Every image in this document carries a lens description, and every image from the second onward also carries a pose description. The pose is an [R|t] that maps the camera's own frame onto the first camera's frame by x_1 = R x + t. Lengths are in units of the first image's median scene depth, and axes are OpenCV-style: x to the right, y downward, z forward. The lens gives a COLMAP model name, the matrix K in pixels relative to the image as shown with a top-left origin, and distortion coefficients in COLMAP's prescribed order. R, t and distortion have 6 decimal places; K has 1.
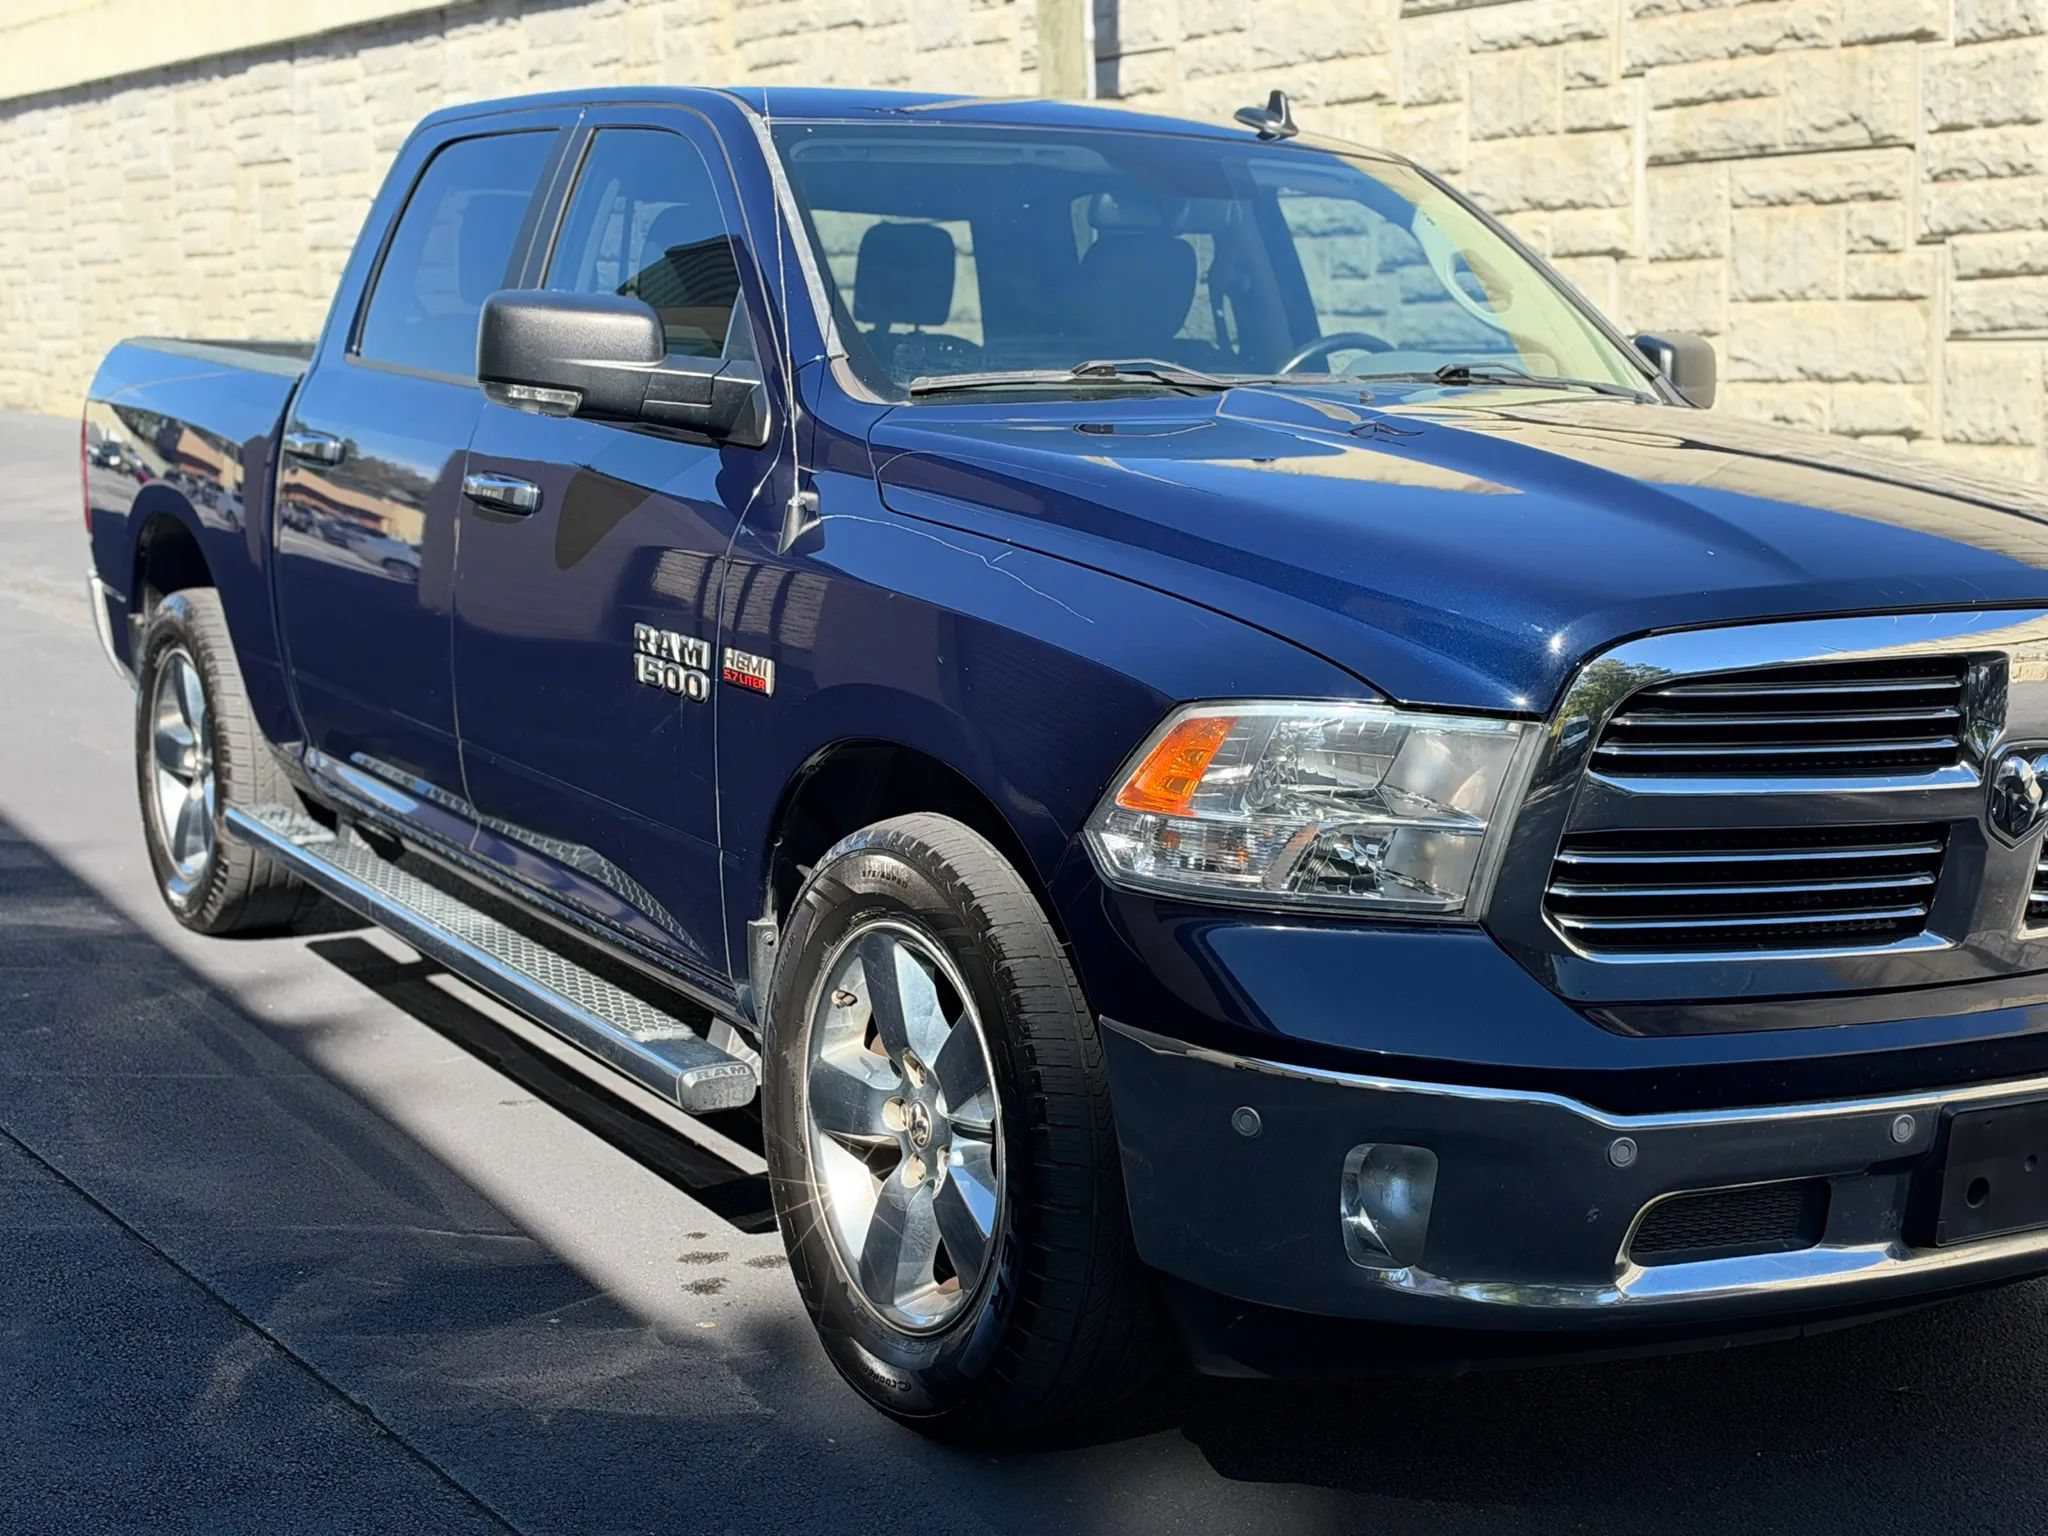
lens RADIAL K [[2940.3, 0, 1024.0], [0, 2940.3, 768.0], [0, 0, 1]] dist [0.287125, -0.970786]
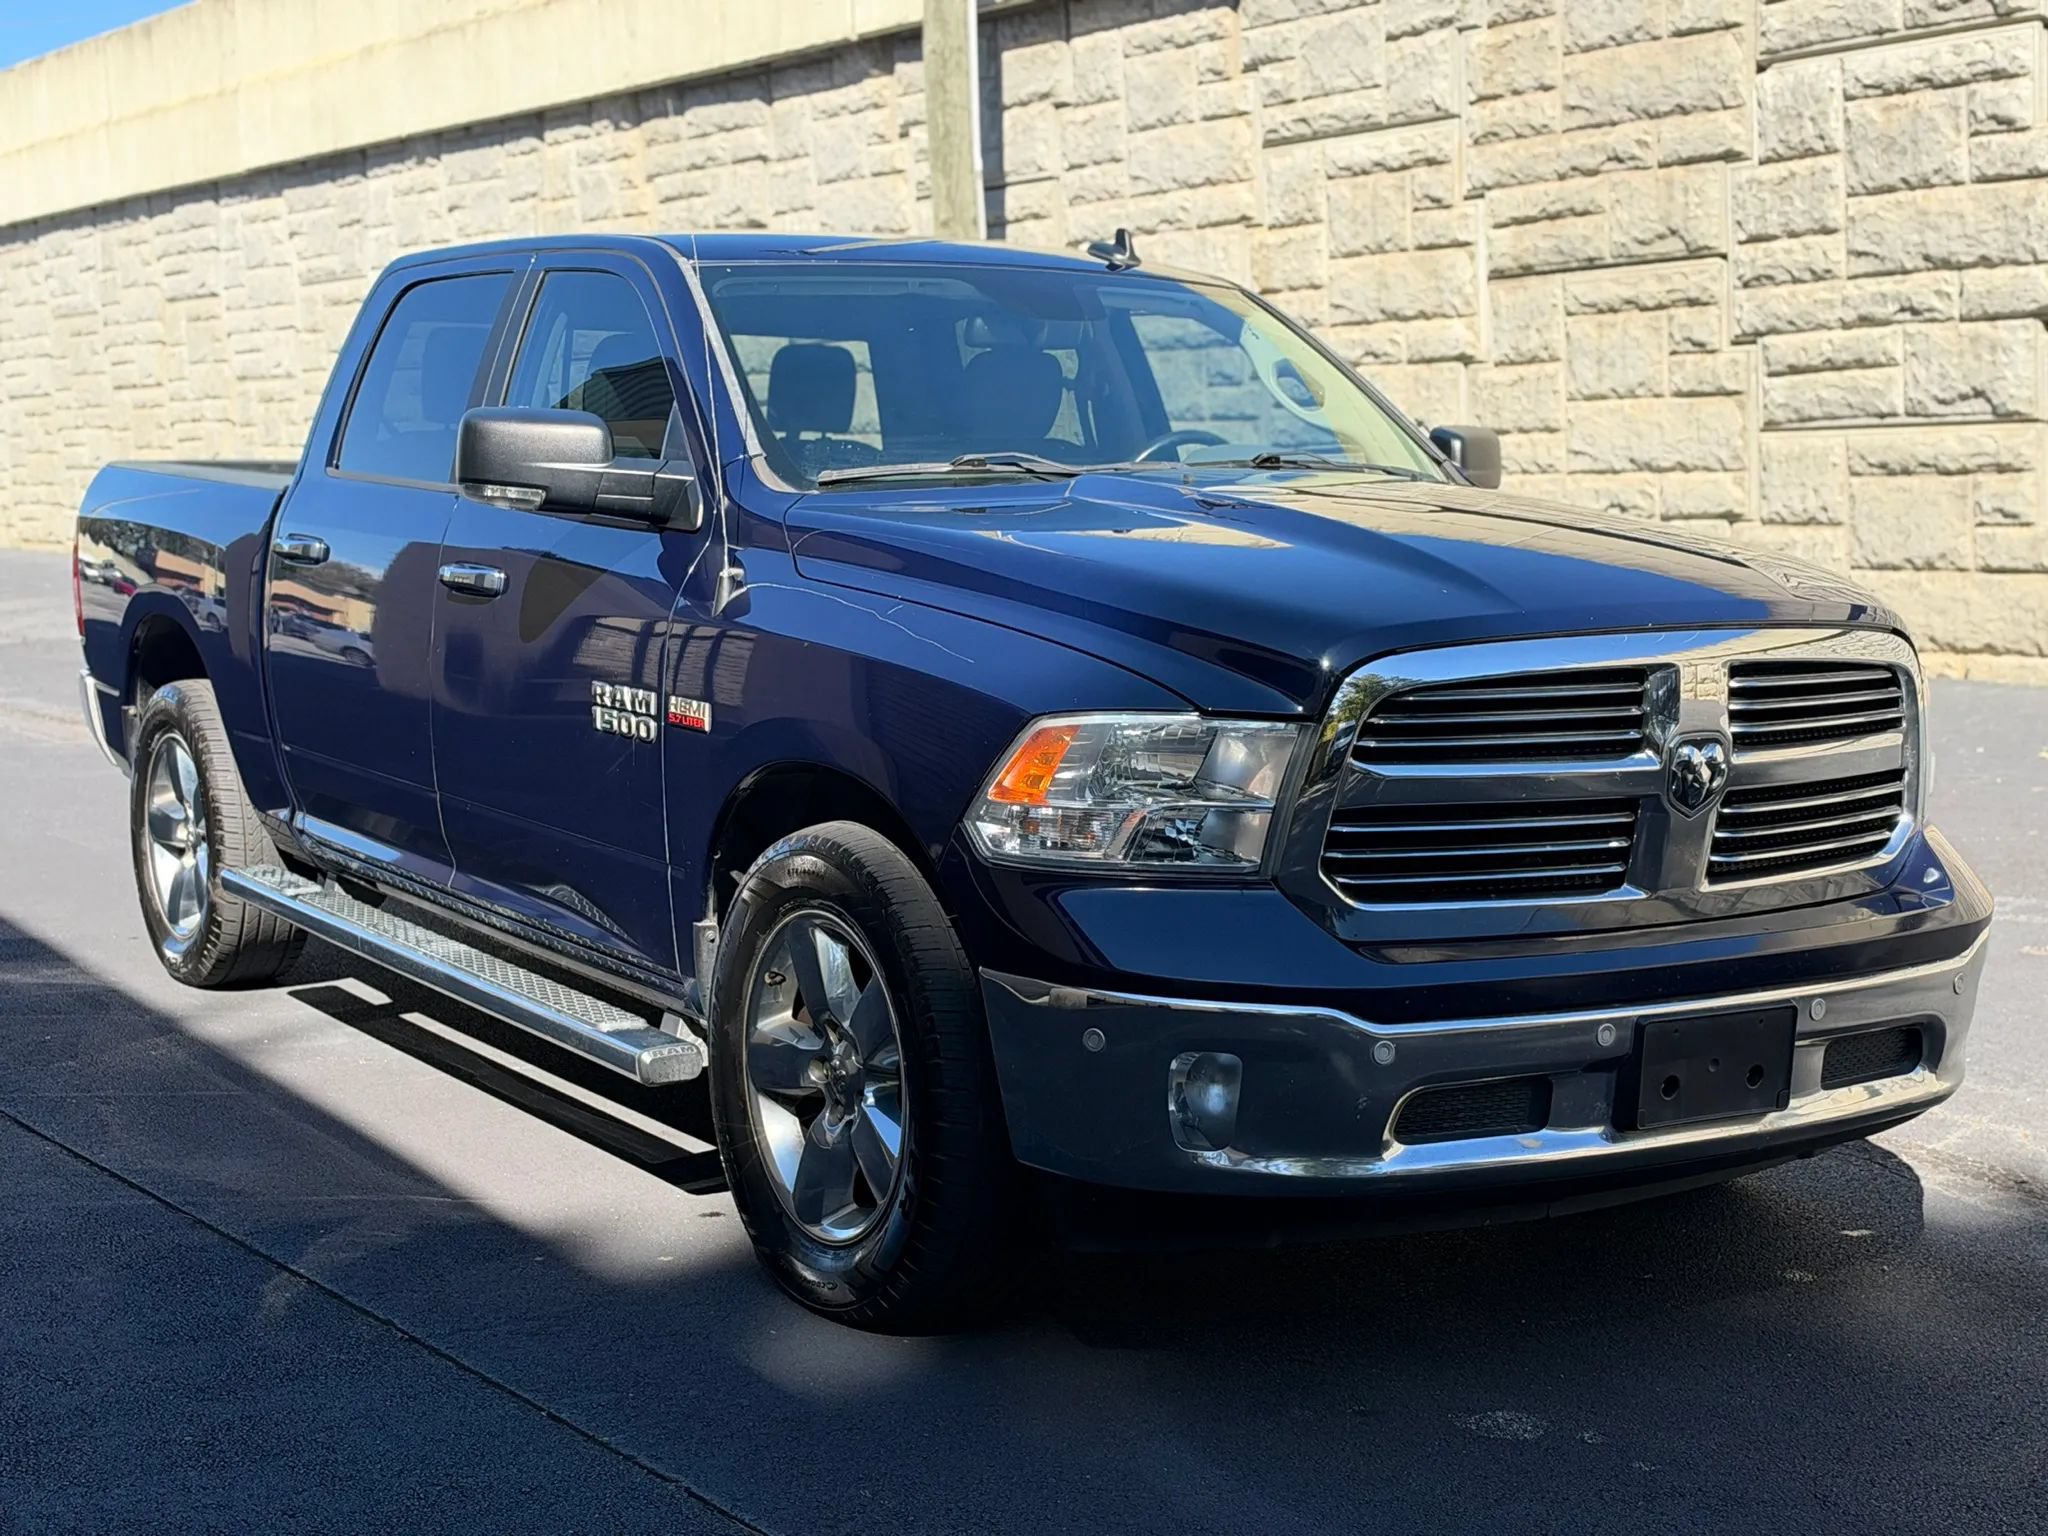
lens RADIAL K [[2940.3, 0, 1024.0], [0, 2940.3, 768.0], [0, 0, 1]] dist [0.287125, -0.970786]
pose [[0.999293, -0.025066, 0.028010, 0.005921], [0.026094, 0.998976, -0.036960, 0.023448], [-0.027055, 0.037664, 0.998924, -0.134233]]
